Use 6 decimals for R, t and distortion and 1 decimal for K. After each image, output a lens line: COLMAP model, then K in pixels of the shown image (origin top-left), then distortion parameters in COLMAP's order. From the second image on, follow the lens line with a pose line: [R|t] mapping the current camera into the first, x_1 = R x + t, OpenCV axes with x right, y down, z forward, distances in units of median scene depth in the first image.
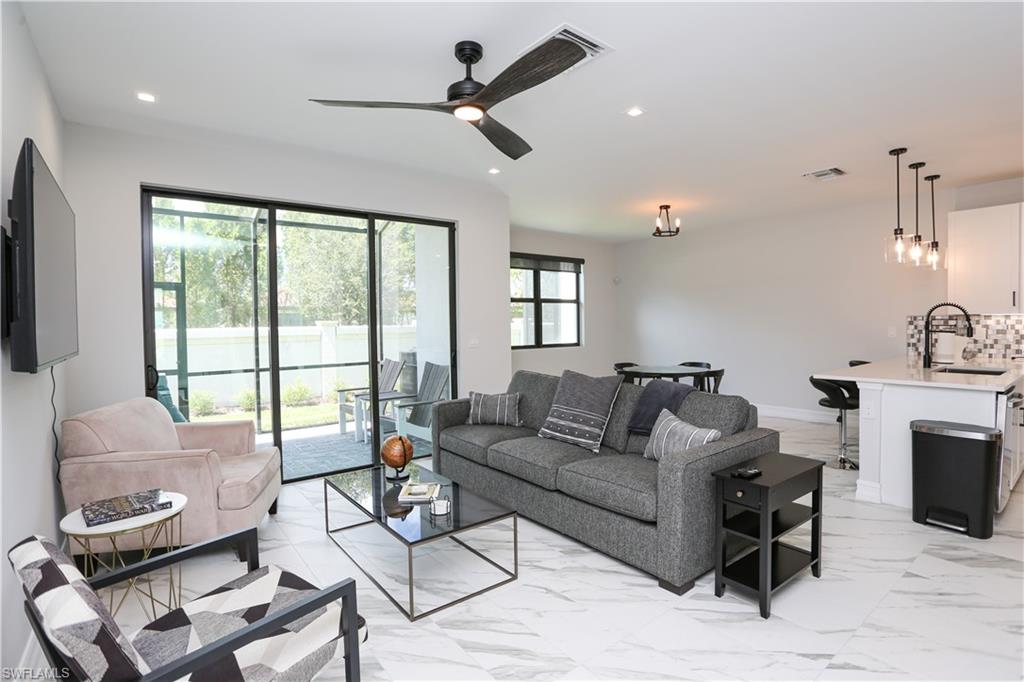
lens RADIAL K [[495.9, 0, 516.4], [0, 495.9, 332.3], [0, 0, 1]] dist [-0.066433, 0.025992]
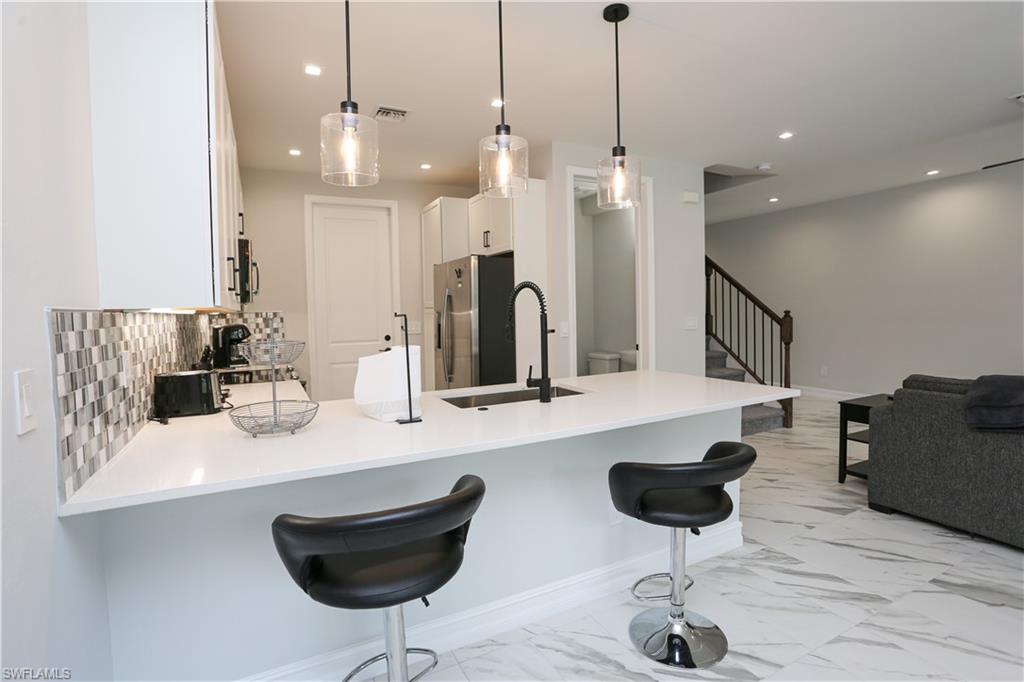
lens RADIAL K [[495.9, 0, 516.4], [0, 495.9, 332.3], [0, 0, 1]] dist [-0.066433, 0.025992]
pose [[-0.979695, 0.022056, 0.199275, 0.647464], [0.034948, 0.997501, 0.061410, -0.033306], [-0.197422, 0.067128, -0.978018, 1.277426]]
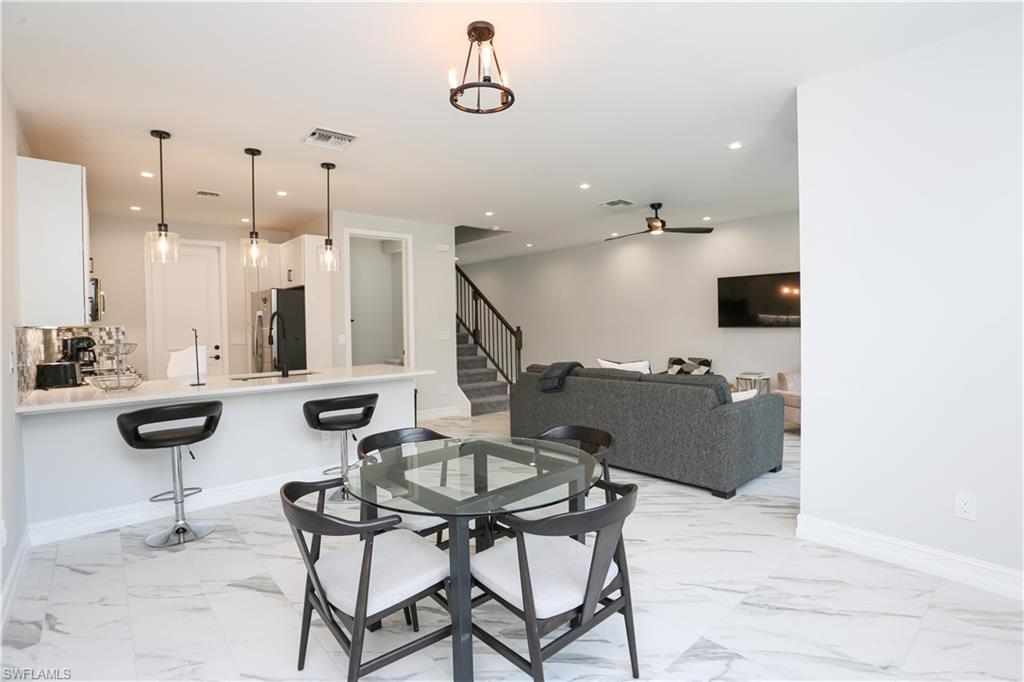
lens RADIAL K [[497.4, 0, 507.4], [0, 497.4, 331.5], [0, 0, 1]] dist [-0.045447, 0.025197]
pose [[-0.999412, 0.028307, -0.019356, 0.352847], [0.027552, 0.998890, 0.038201, -0.039422], [0.020416, 0.037645, -0.999083, 1.667651]]
